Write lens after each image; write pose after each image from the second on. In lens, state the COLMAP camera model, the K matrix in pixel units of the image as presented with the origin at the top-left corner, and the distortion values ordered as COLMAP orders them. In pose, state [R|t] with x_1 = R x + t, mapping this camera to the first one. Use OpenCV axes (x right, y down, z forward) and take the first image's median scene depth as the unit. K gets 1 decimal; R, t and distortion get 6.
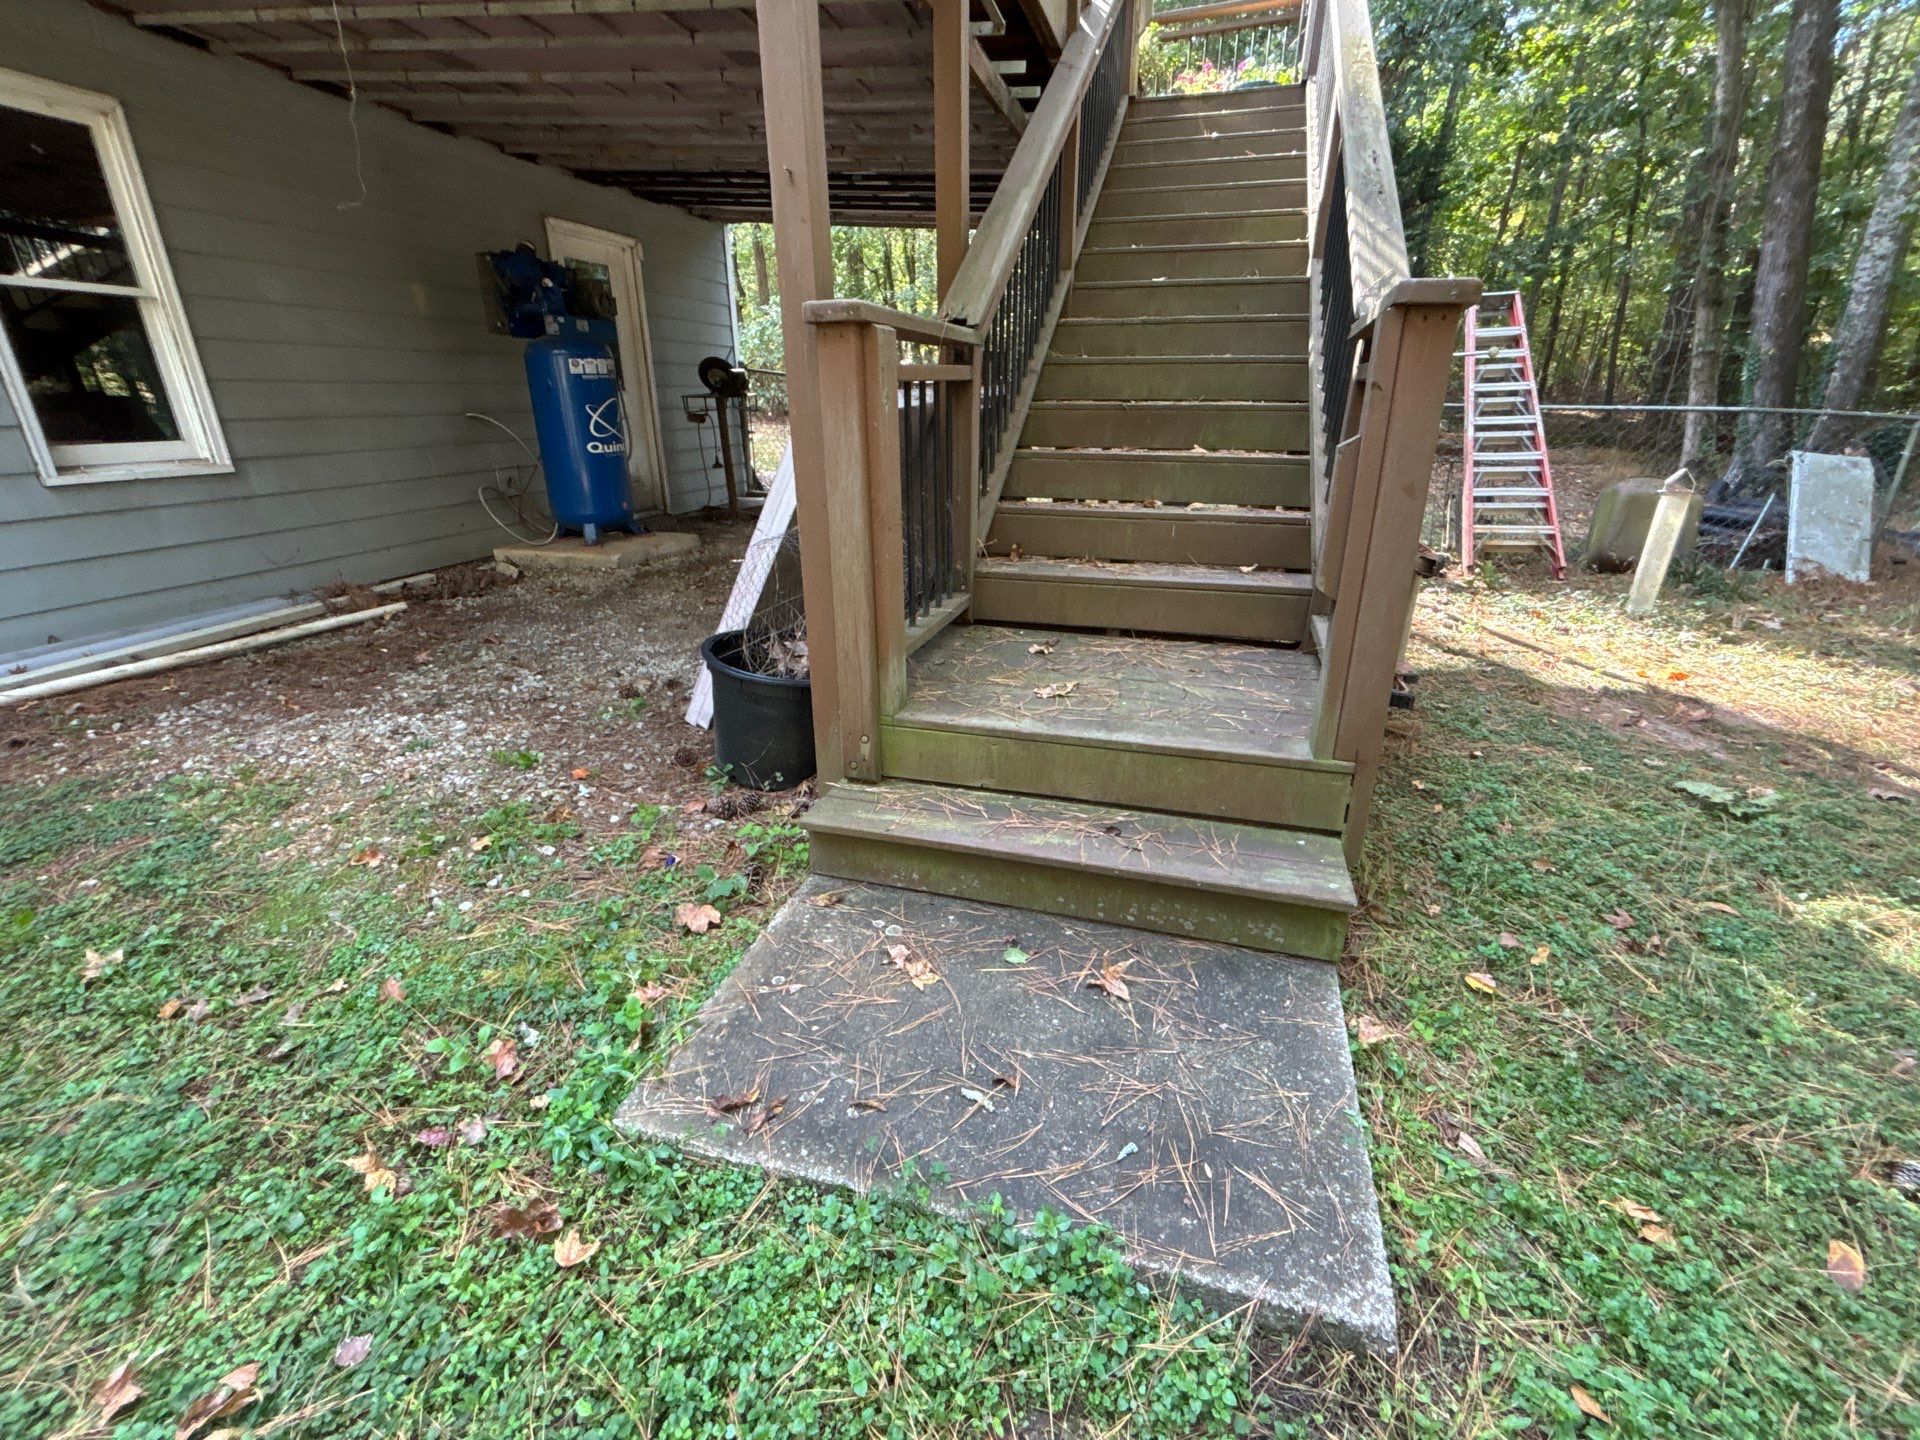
lens RADIAL K [[836.5, 0, 960.8], [0, 836.5, 725.7], [0, 0, 1]] dist [-0.001187, 0.000665]
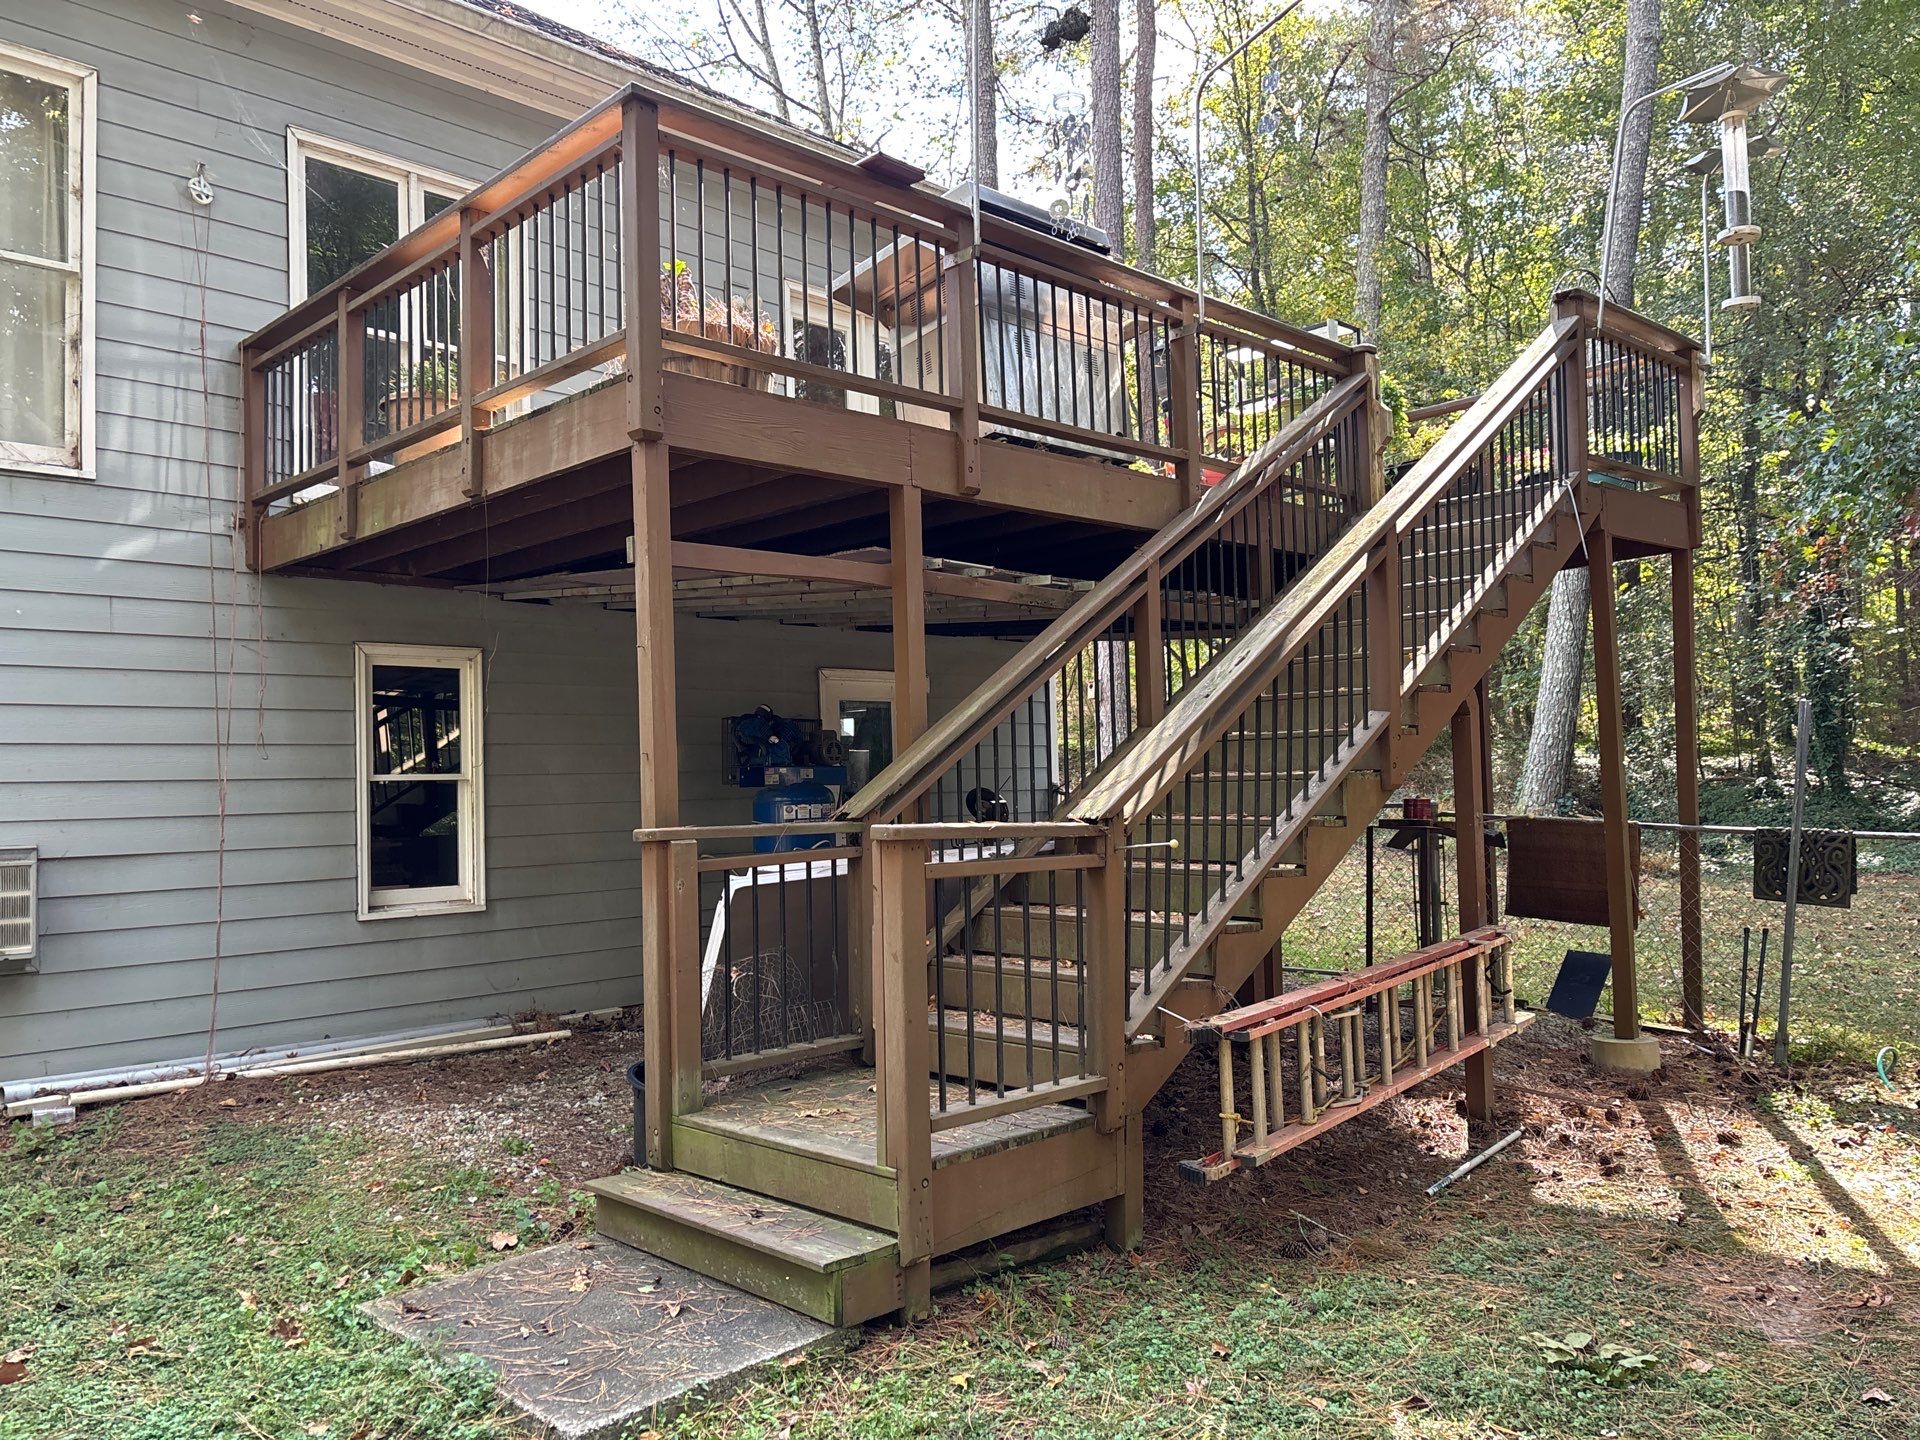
lens RADIAL K [[1432.1, 0, 959.4], [0, 1432.1, 725.9], [0, 0, 1]] dist [0.008375, 0.014419]
pose [[0.874124, -0.041219, -0.483951, 0.838791], [-0.156867, 0.919037, -0.361613, 0.100683], [0.459675, 0.392010, 0.796886, -0.487160]]
